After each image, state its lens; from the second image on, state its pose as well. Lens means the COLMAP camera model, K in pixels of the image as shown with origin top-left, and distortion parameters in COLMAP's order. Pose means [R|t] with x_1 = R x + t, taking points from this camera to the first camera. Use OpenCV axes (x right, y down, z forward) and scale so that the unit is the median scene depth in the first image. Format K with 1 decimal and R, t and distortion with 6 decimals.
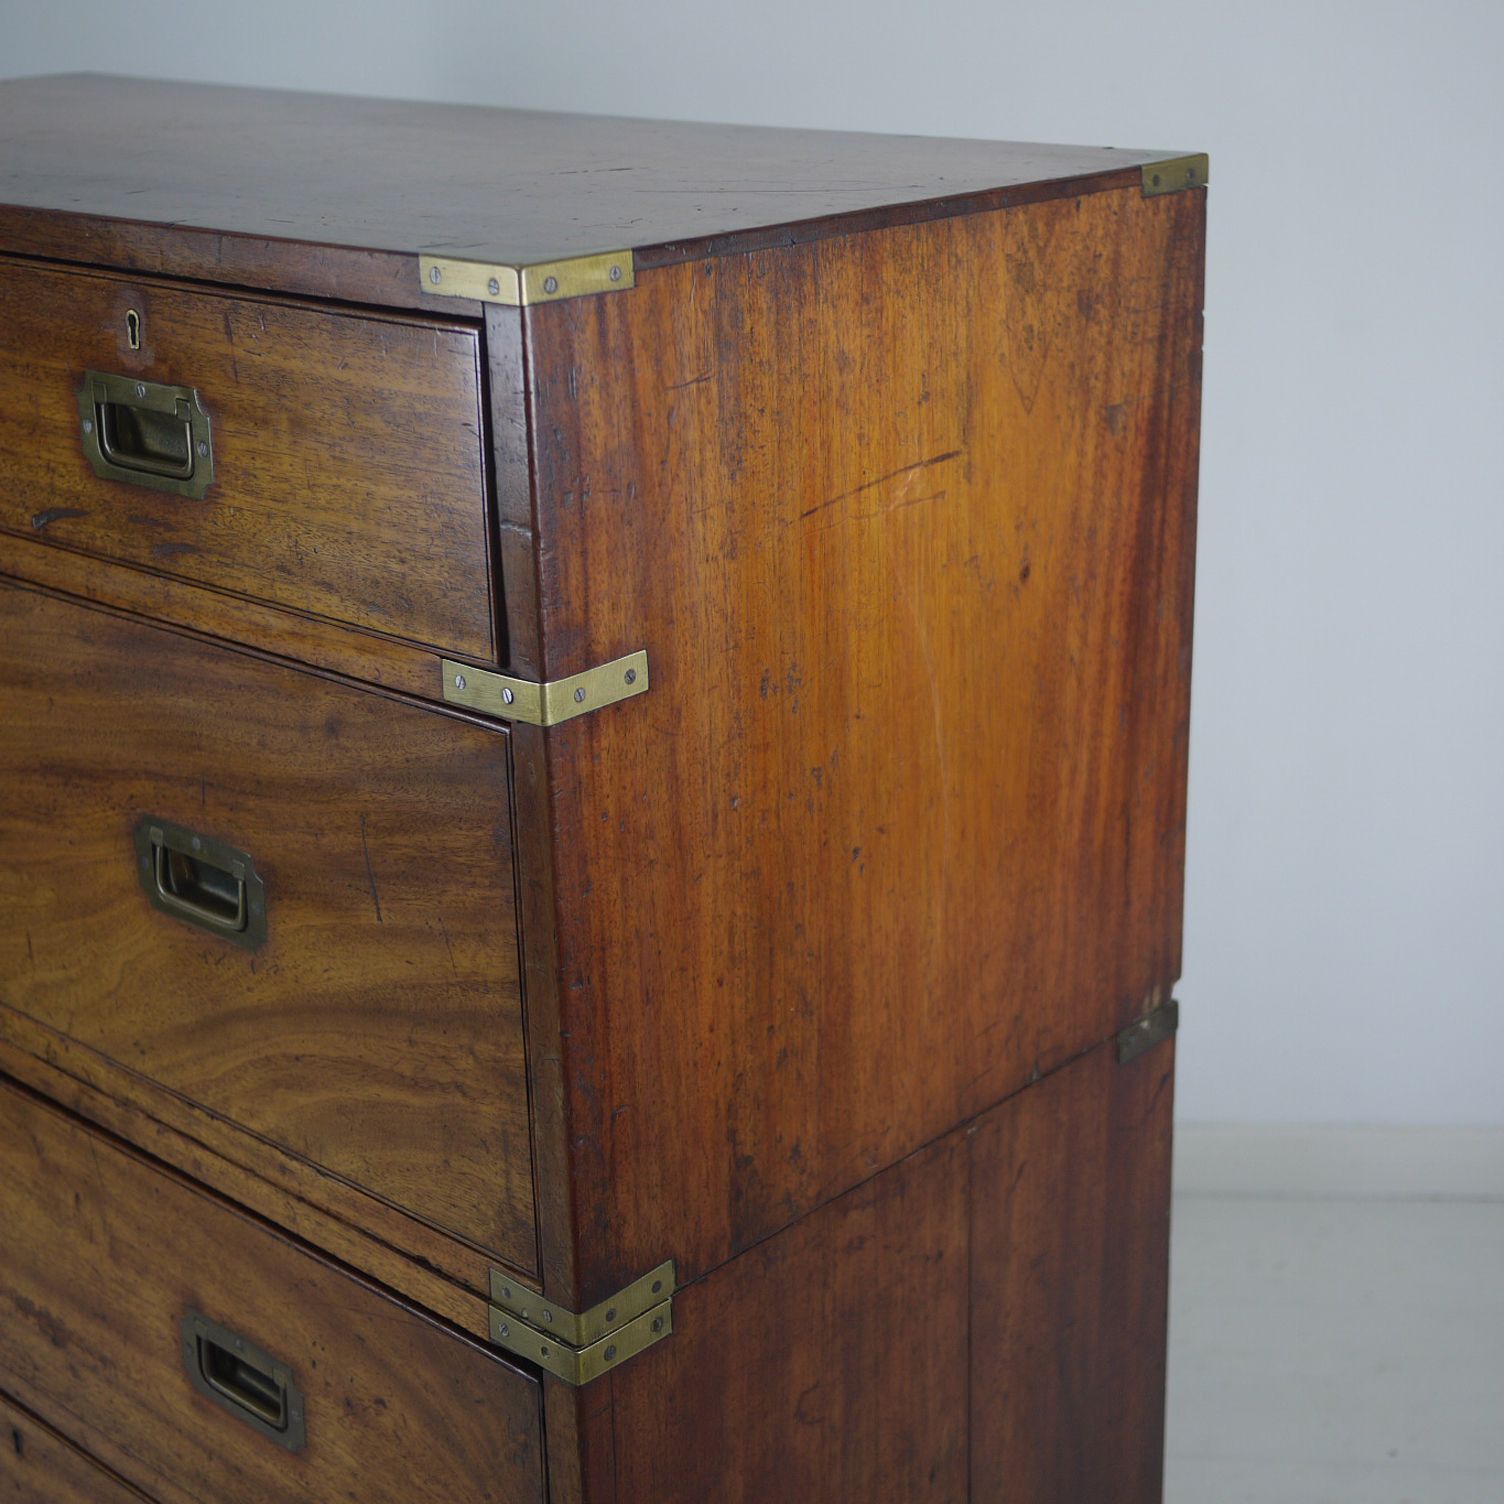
lens RADIAL K [[2523.3, 0, 797.7], [0, 2523.3, 699.2], [0, 0, 1]] dist [0.002640, 0.000000]
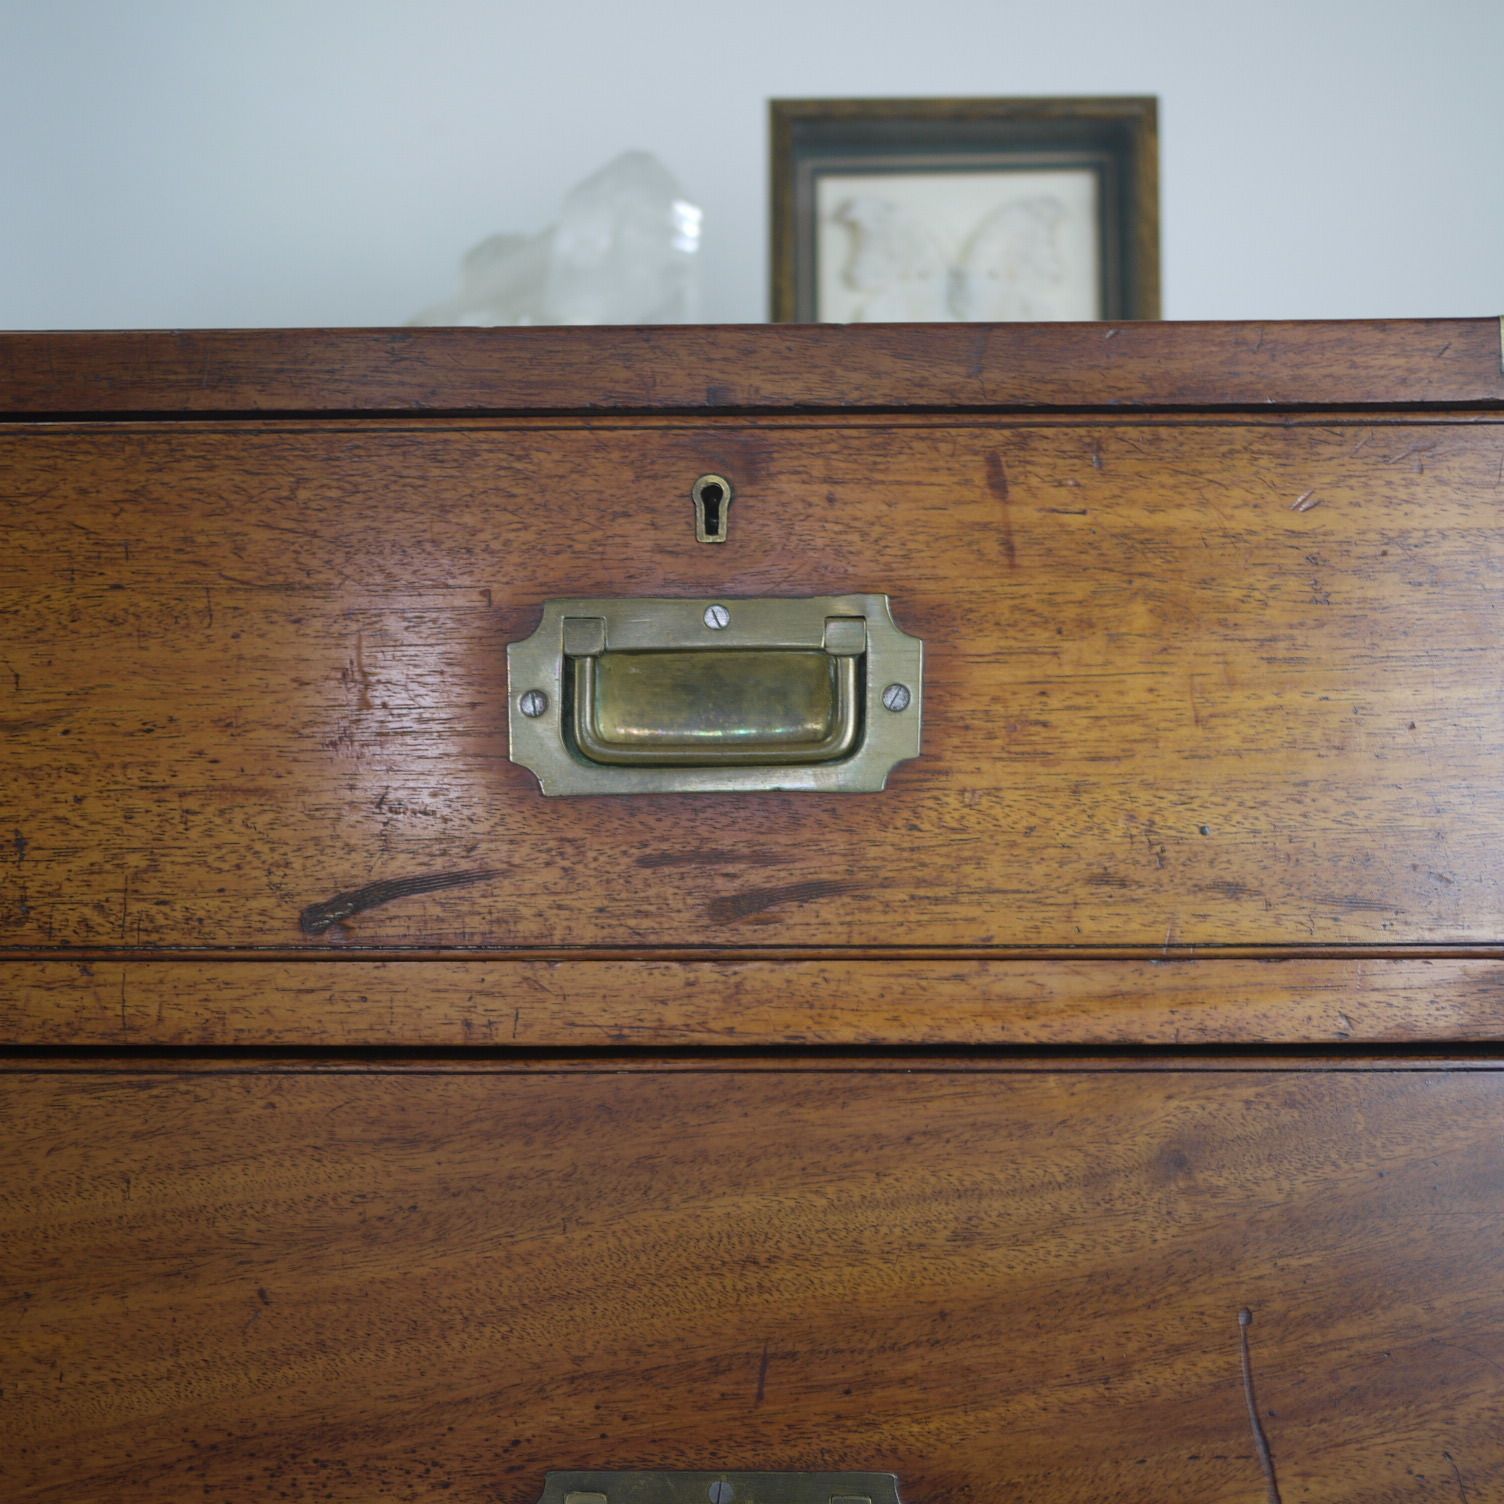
lens RADIAL K [[2592.5, 0, 745.5], [0, 2592.5, 740.2], [0, 0, 1]] dist [-0.034411, 0.000000]
pose [[0.756154, 0.061413, 0.651506, -0.601074], [0.188615, 0.932883, -0.306847, 0.078261], [-0.626623, 0.354907, 0.693819, 0.576488]]
